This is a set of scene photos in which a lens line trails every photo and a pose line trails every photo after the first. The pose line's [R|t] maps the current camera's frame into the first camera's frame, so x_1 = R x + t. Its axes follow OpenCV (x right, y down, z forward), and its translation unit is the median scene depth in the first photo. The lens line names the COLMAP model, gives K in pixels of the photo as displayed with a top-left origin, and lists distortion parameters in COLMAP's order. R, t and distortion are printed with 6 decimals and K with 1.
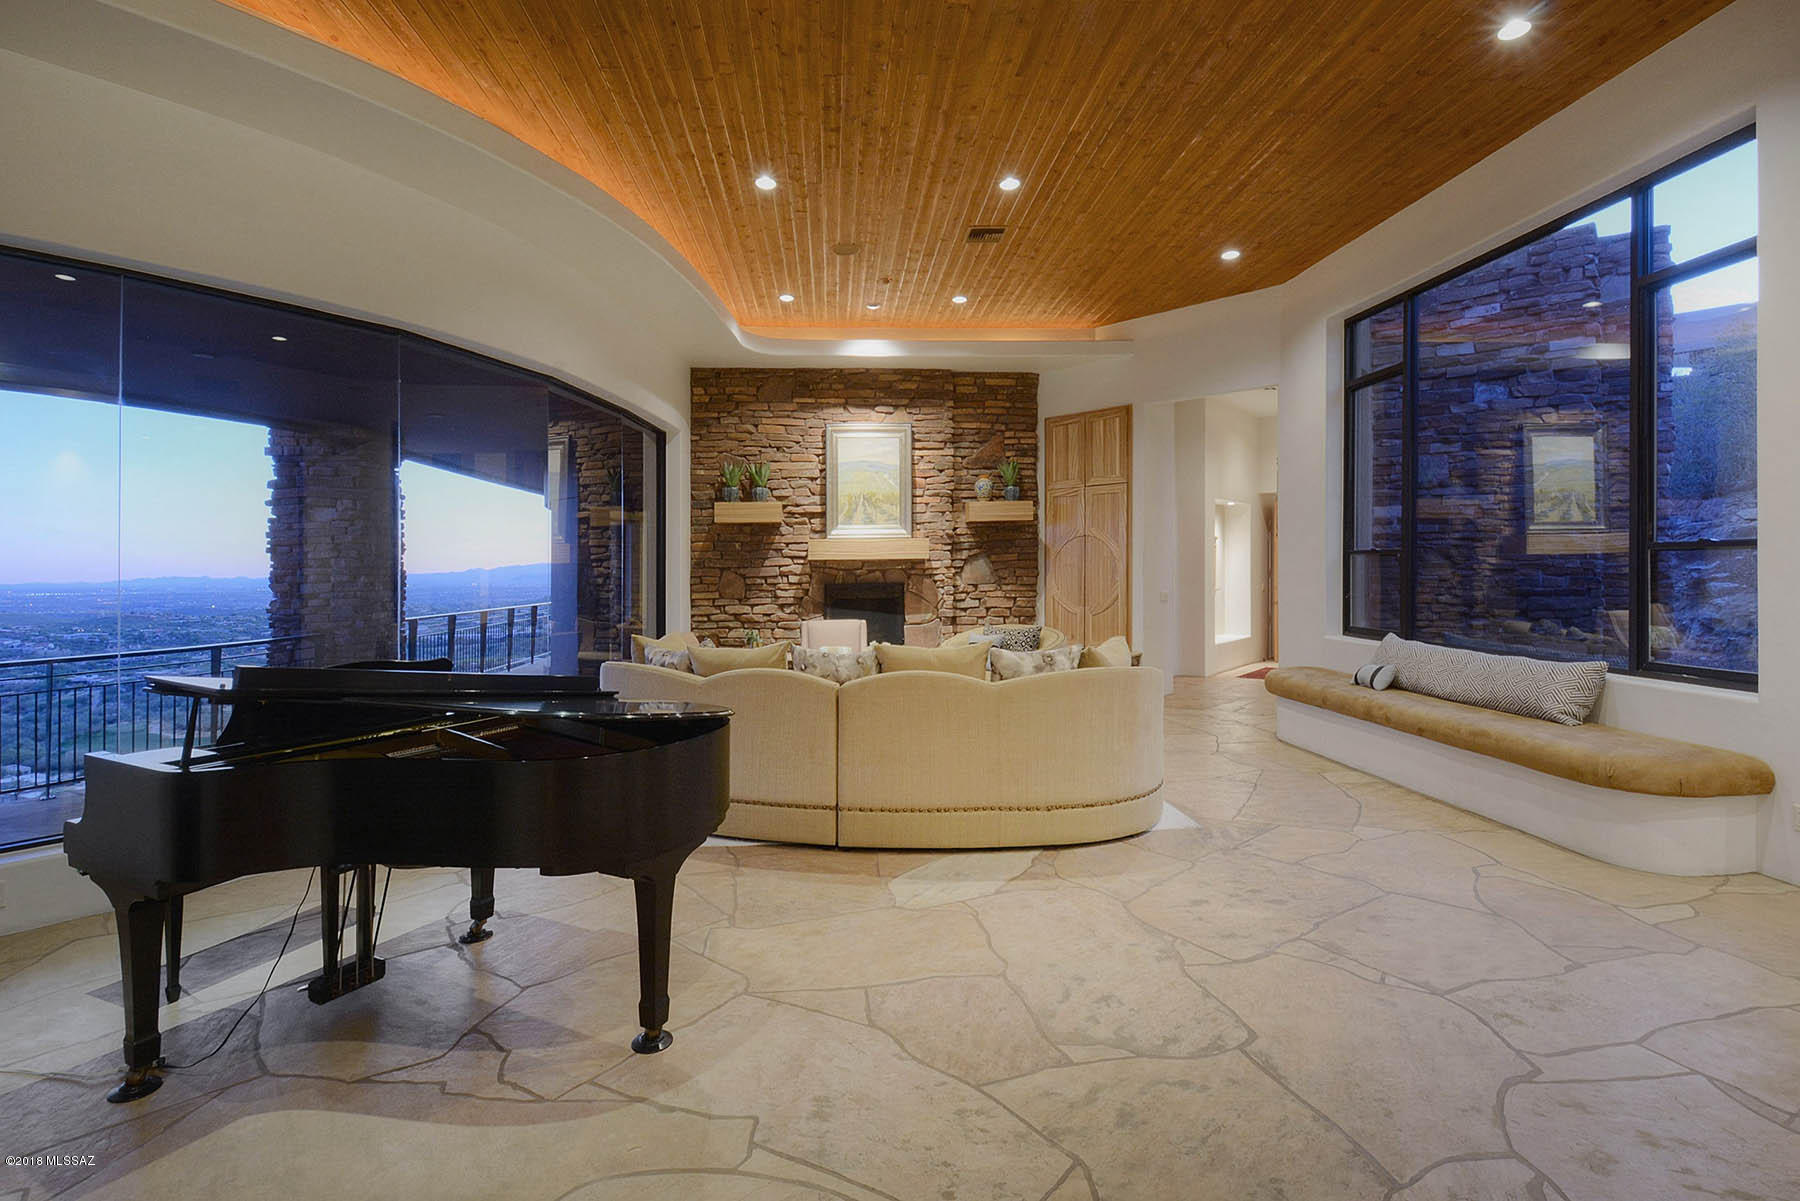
lens RADIAL K [[868.2, 0, 901.3], [0, 868.2, 530.2], [0, 0, 1]] dist [0.004744, -0.015245]
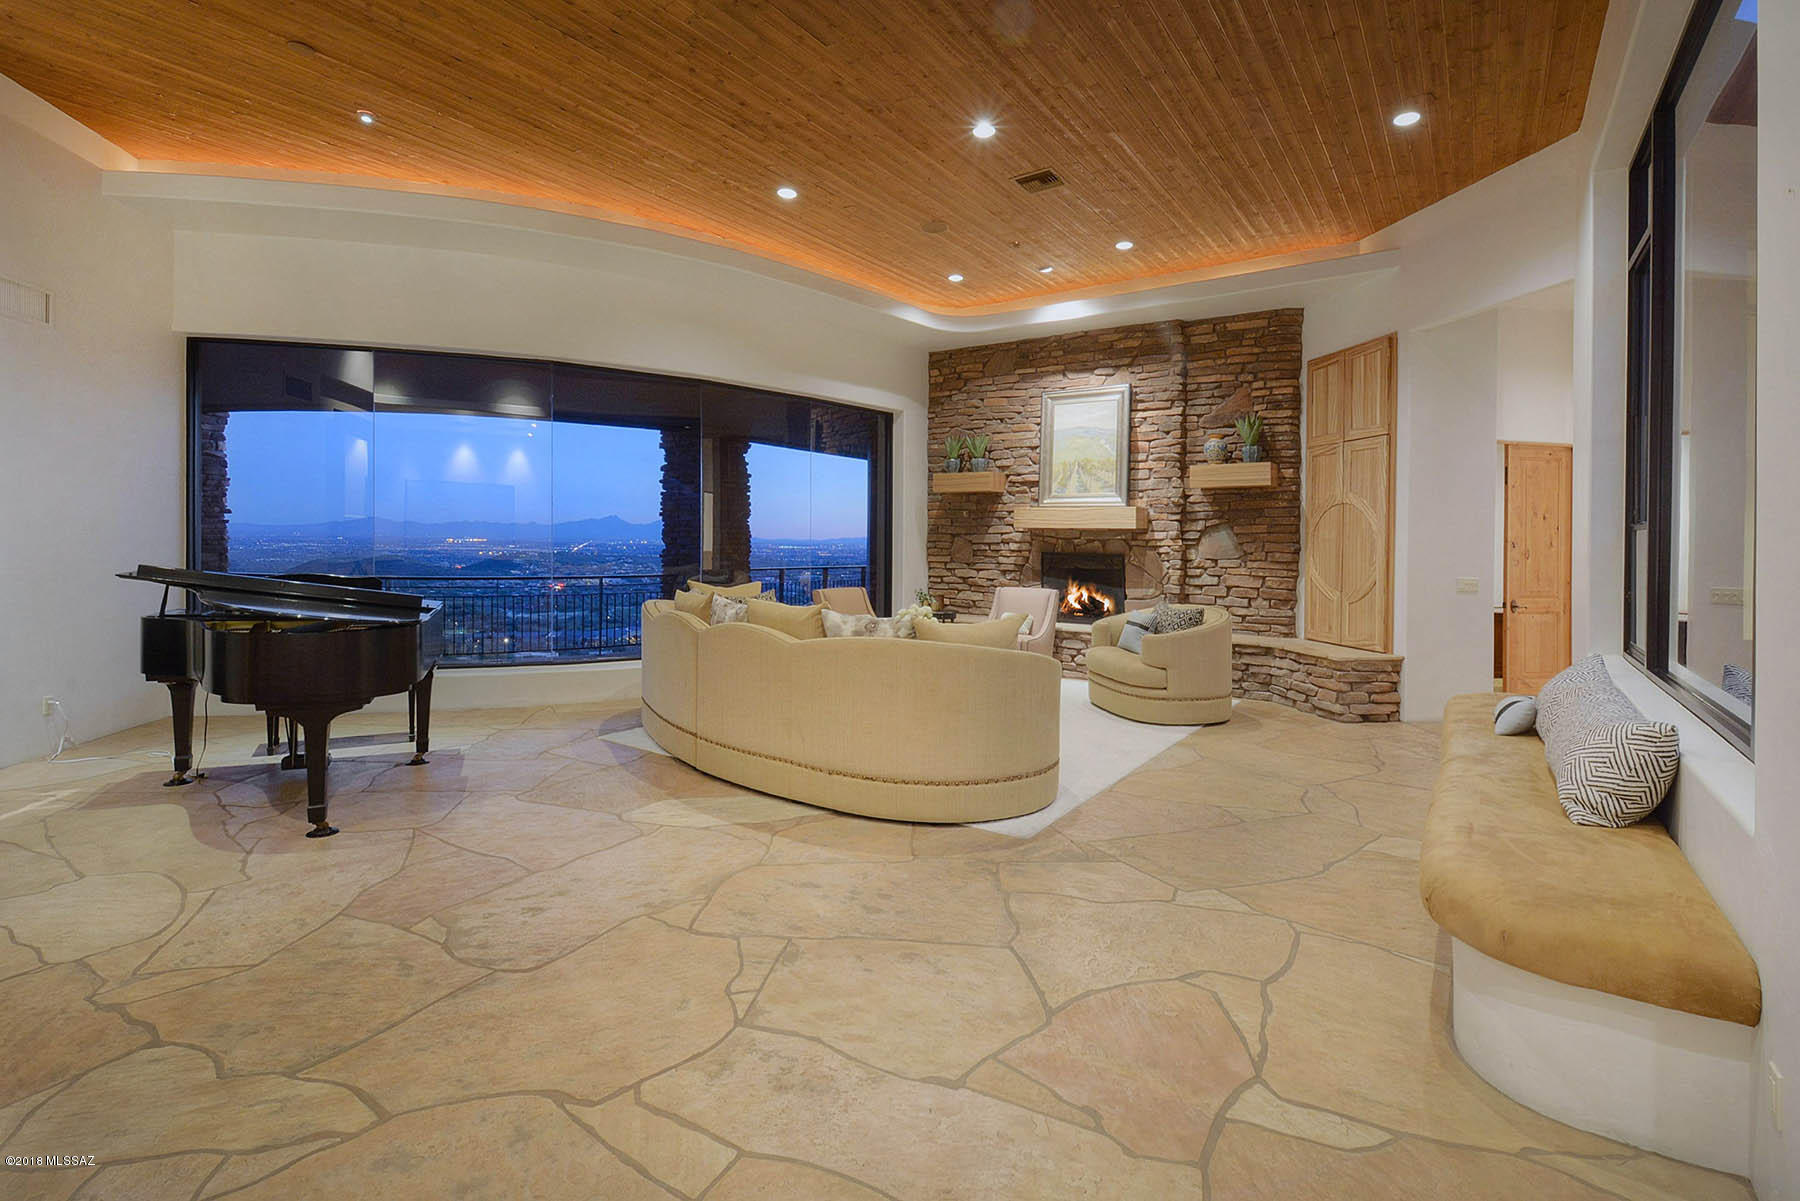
lens RADIAL K [[843.9, 0, 897.2], [0, 843.9, 507.3], [0, 0, 1]] dist [0.016608, -0.018493]
pose [[0.774329, 0.000539, -0.632783, 0.400395], [0.002836, 0.999987, 0.004323, 0.005415], [0.632777, -0.005143, 0.774317, 0.140148]]
